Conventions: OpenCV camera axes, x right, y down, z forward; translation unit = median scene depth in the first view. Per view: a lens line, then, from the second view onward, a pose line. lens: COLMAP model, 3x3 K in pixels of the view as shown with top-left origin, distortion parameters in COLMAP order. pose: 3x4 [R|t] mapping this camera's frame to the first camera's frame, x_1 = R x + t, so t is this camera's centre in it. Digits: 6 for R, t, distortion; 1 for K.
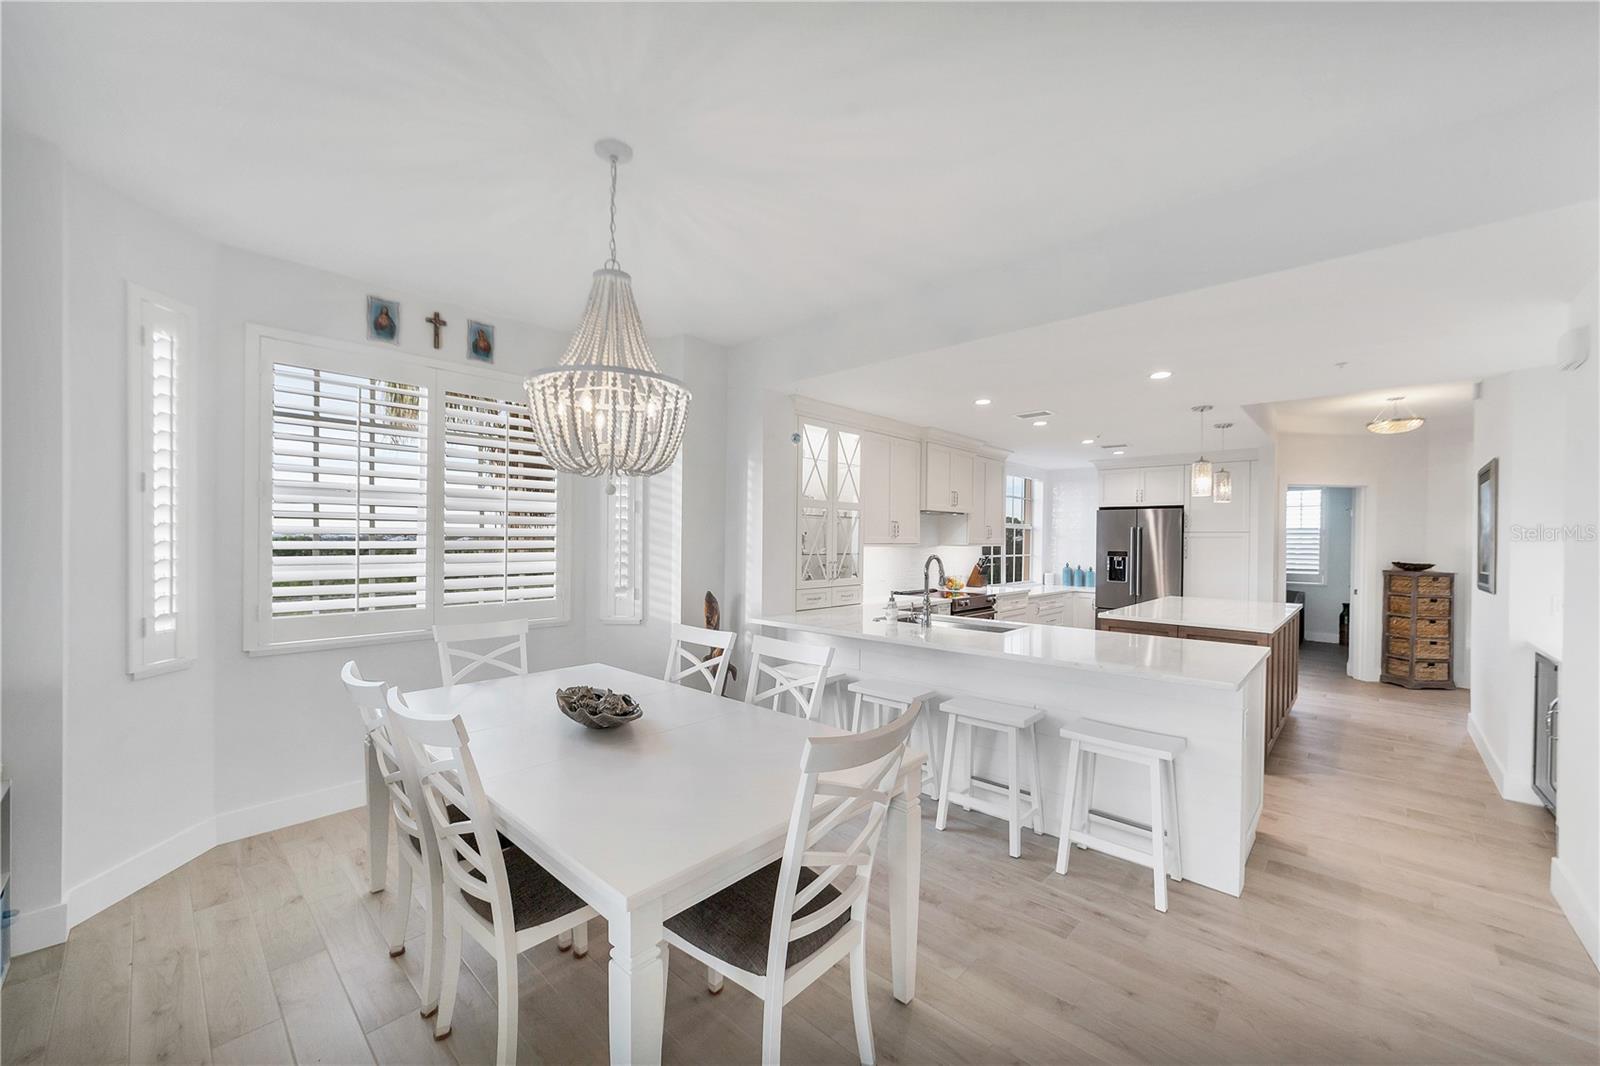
lens RADIAL K [[611.1, 0, 798.9], [0, 611.1, 542.2], [0, 0, 1]] dist [0.008163, 0.000177]
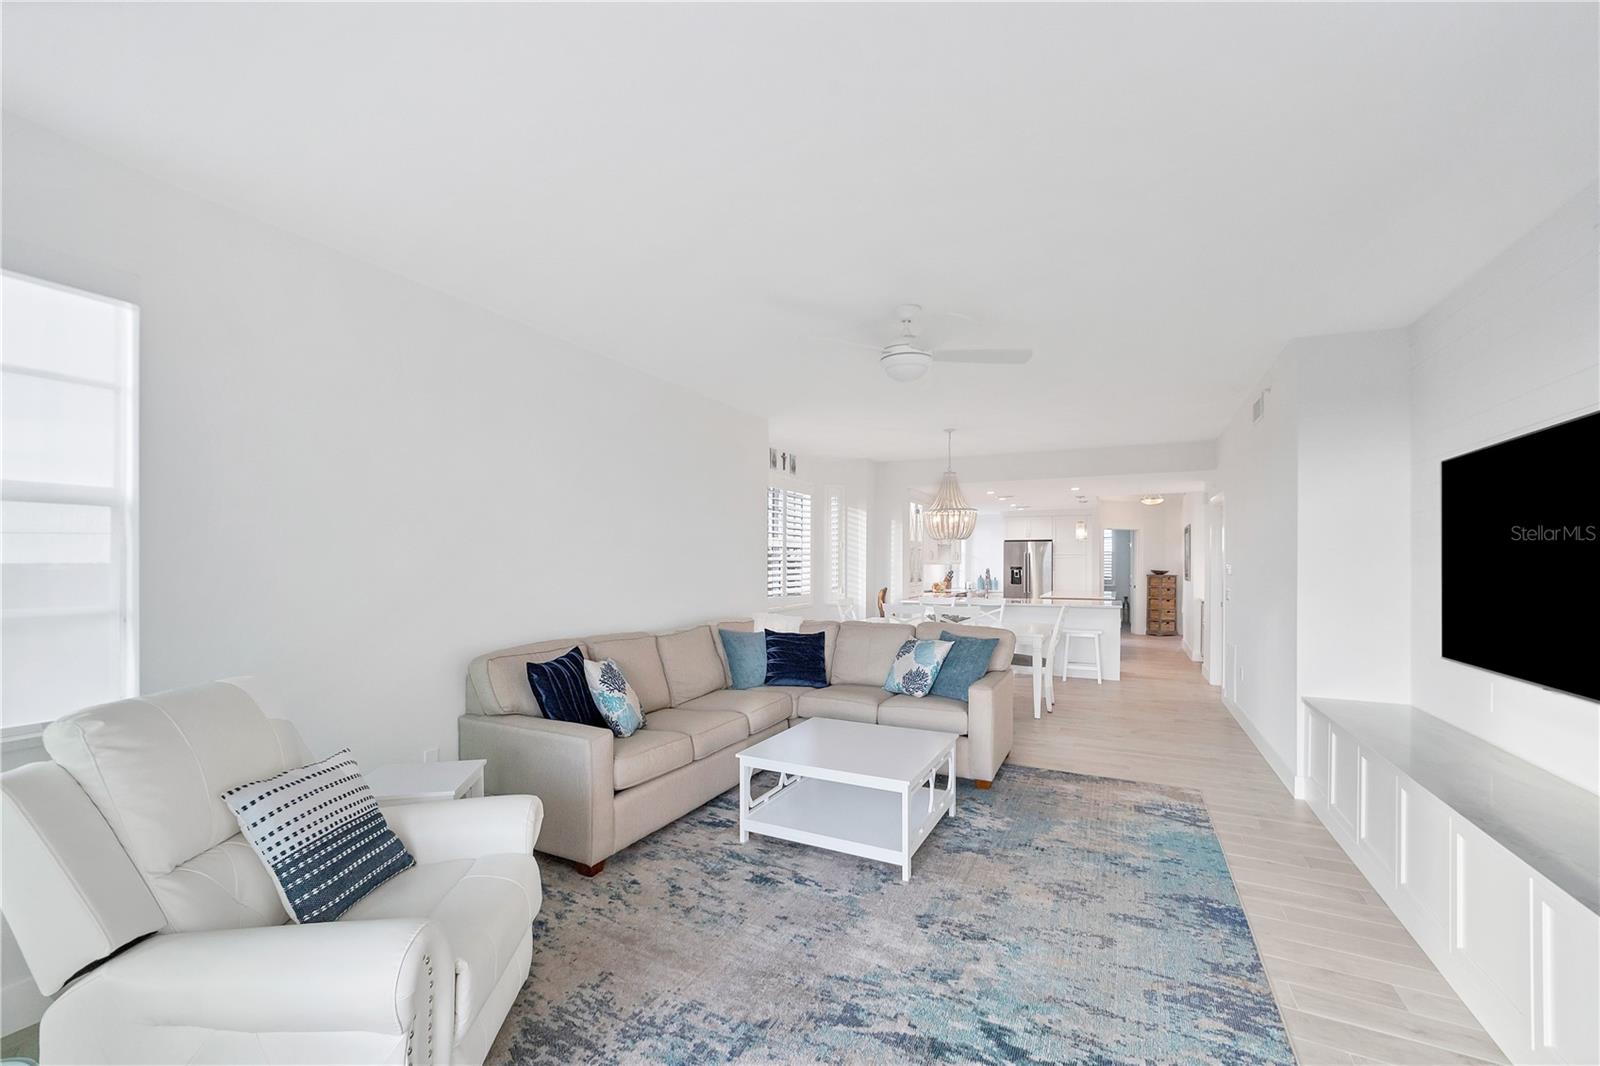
lens RADIAL K [[626.7, 0, 802.5], [0, 626.7, 561.8], [0, 0, 1]] dist [0.000068, -0.000002]
pose [[0.961488, -0.009646, 0.274678, -0.608805], [0.010486, 0.999944, -0.001590, -0.001629], [-0.274648, 0.004409, 0.961535, -0.571165]]
